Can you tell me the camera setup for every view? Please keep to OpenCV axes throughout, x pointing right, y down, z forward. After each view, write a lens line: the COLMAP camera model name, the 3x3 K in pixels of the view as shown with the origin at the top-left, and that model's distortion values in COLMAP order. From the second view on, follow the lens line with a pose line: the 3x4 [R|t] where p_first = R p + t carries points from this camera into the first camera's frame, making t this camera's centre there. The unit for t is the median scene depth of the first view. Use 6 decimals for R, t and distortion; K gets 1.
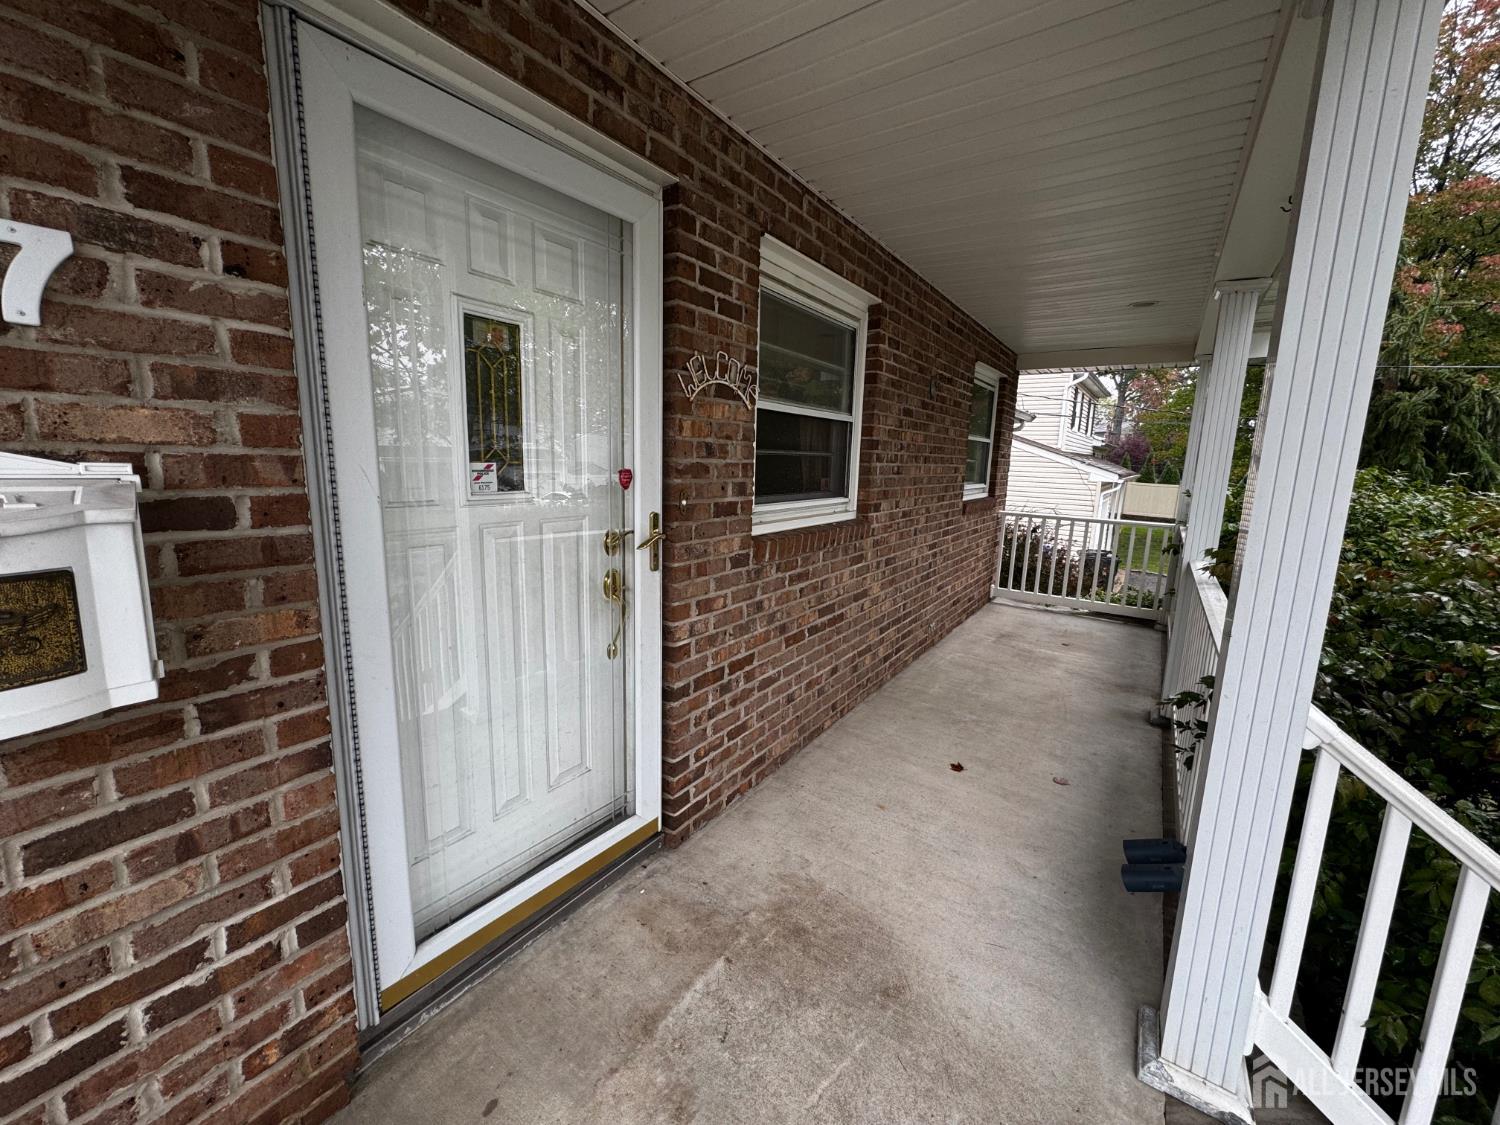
lens RADIAL K [[599.7, 0, 750.0], [0, 599.7, 562.5], [0, 0, 1]] dist [-0.002210, -0.000555]
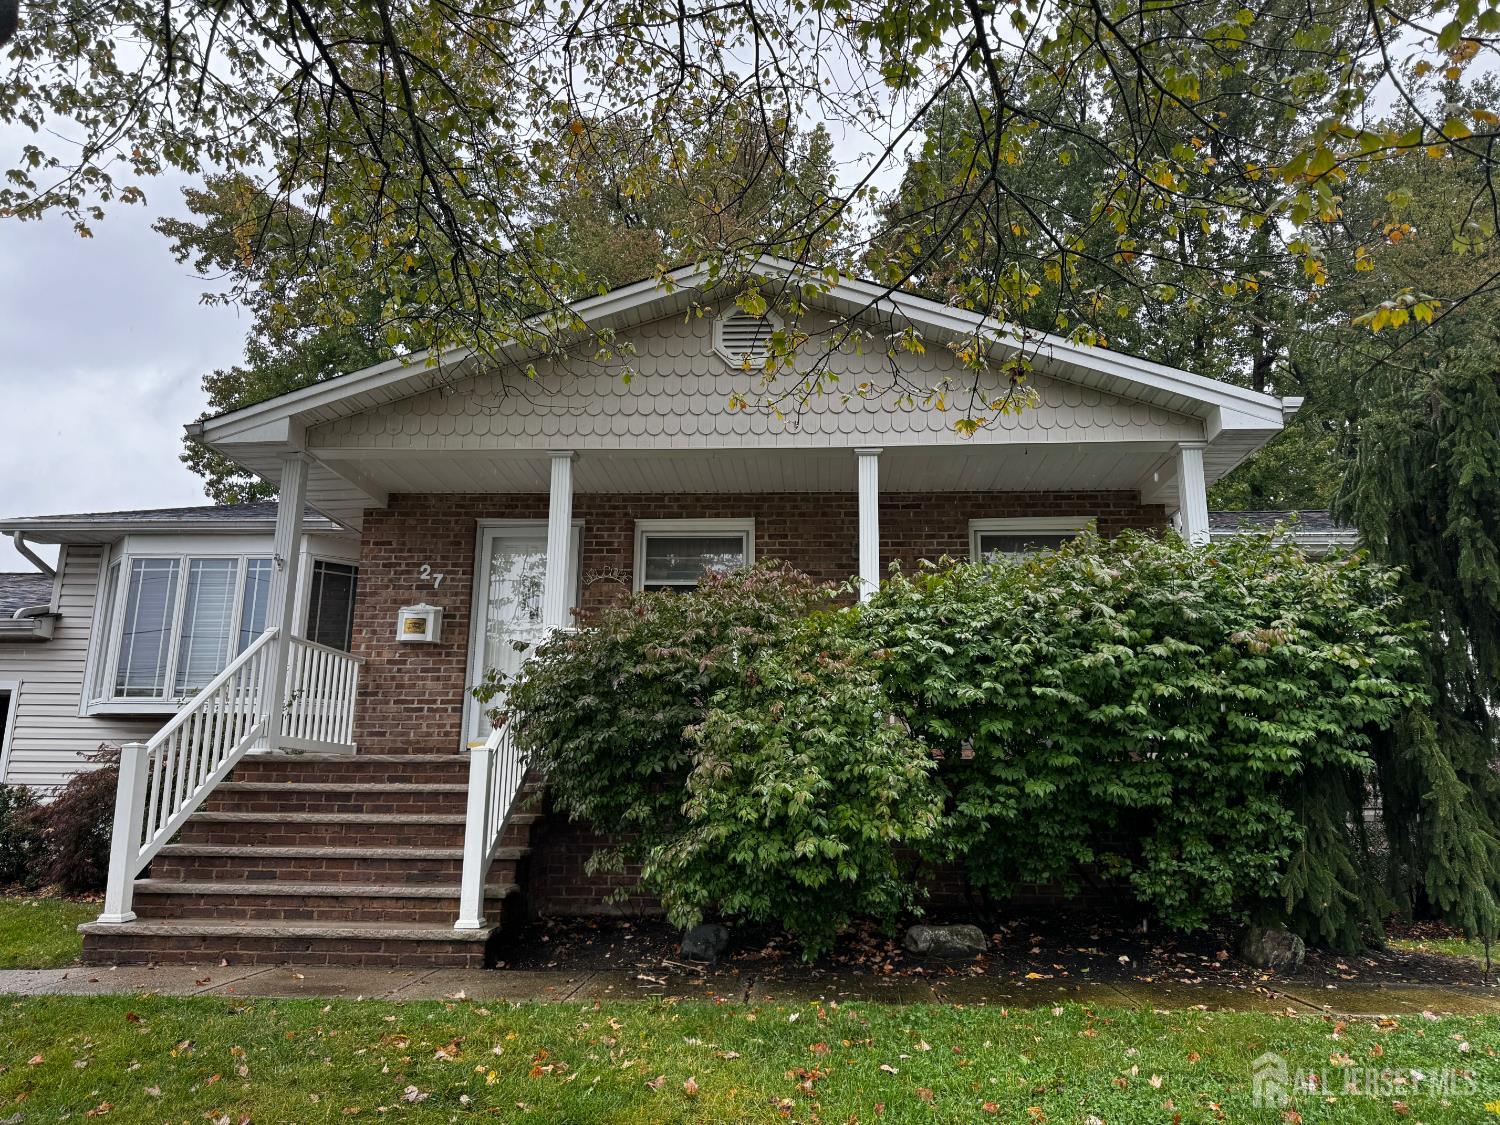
lens RADIAL K [[1053.7, 0, 750.0], [0, 1053.7, 562.5], [0, 0, 1]] dist [0.074874, -0.118804]
pose [[0.521198, -0.215026, -0.825904, 4.475846], [-0.144520, 0.931526, -0.333726, 1.192263], [0.841110, 0.293297, 0.454434, -0.656677]]
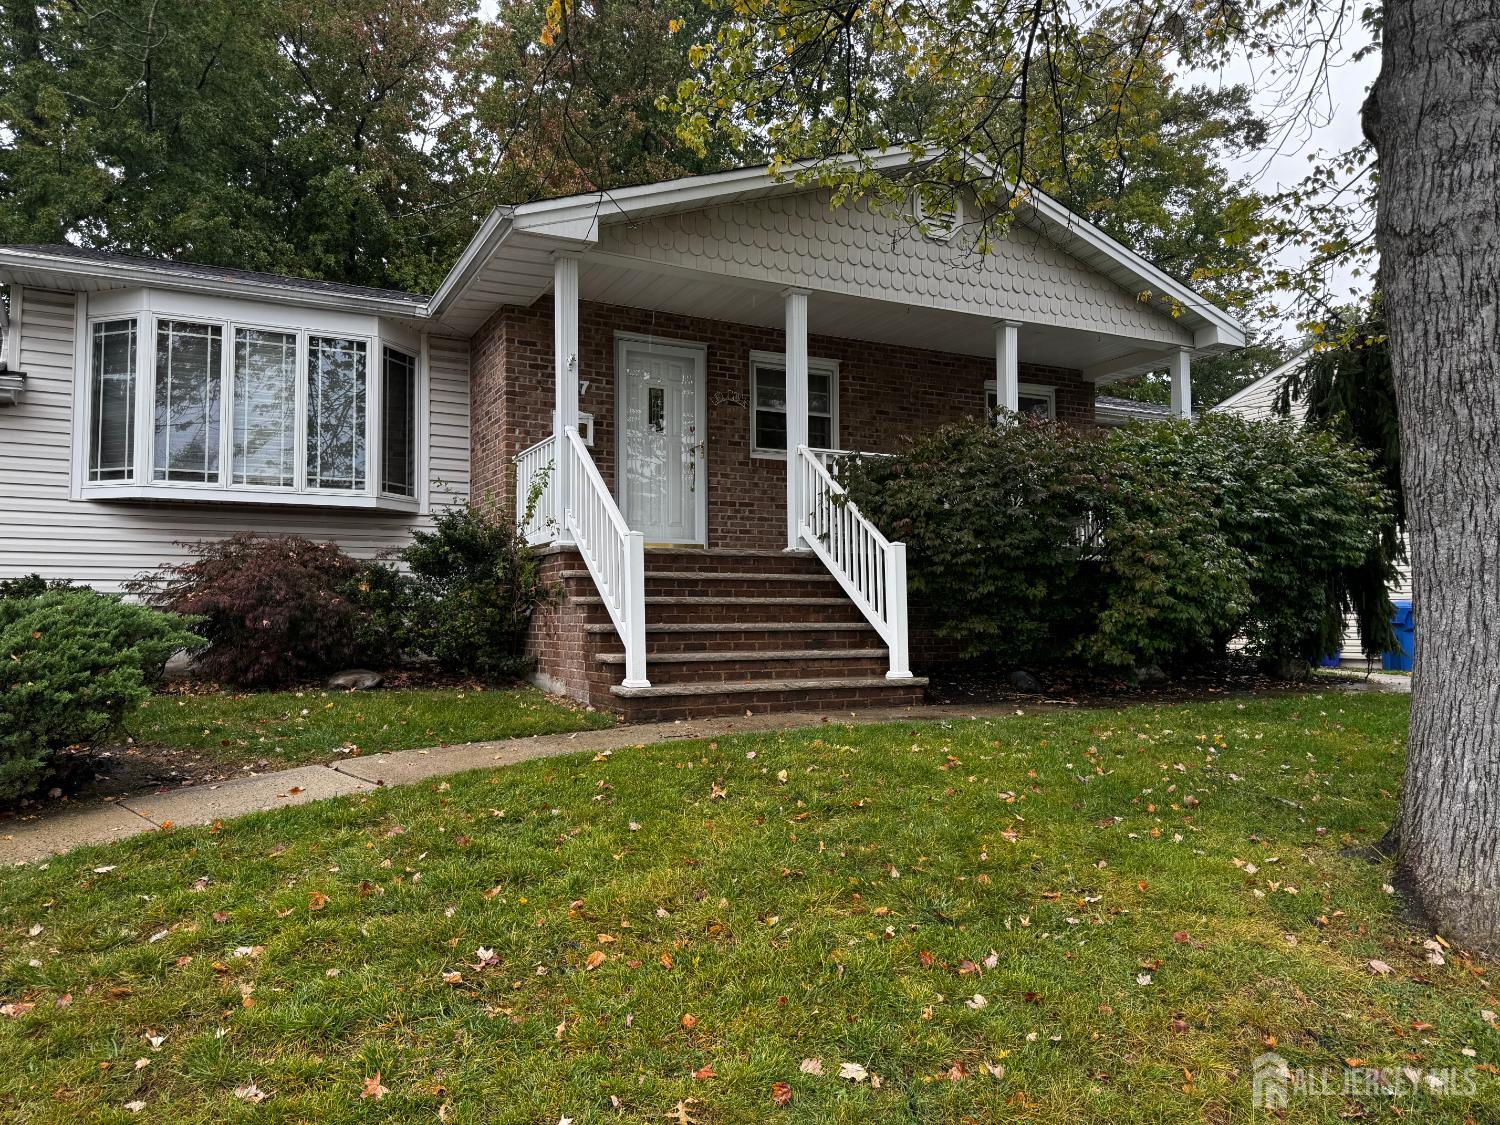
lens RADIAL K [[1046.0, 0, 750.0], [0, 1046.0, 562.5], [0, 0, 1]] dist [0.099412, -0.117043]
pose [[0.879907, -0.065369, -0.470627, 2.613690], [-0.050444, 0.972042, -0.229326, 1.795165], [0.472460, 0.225526, 0.852009, -3.440092]]
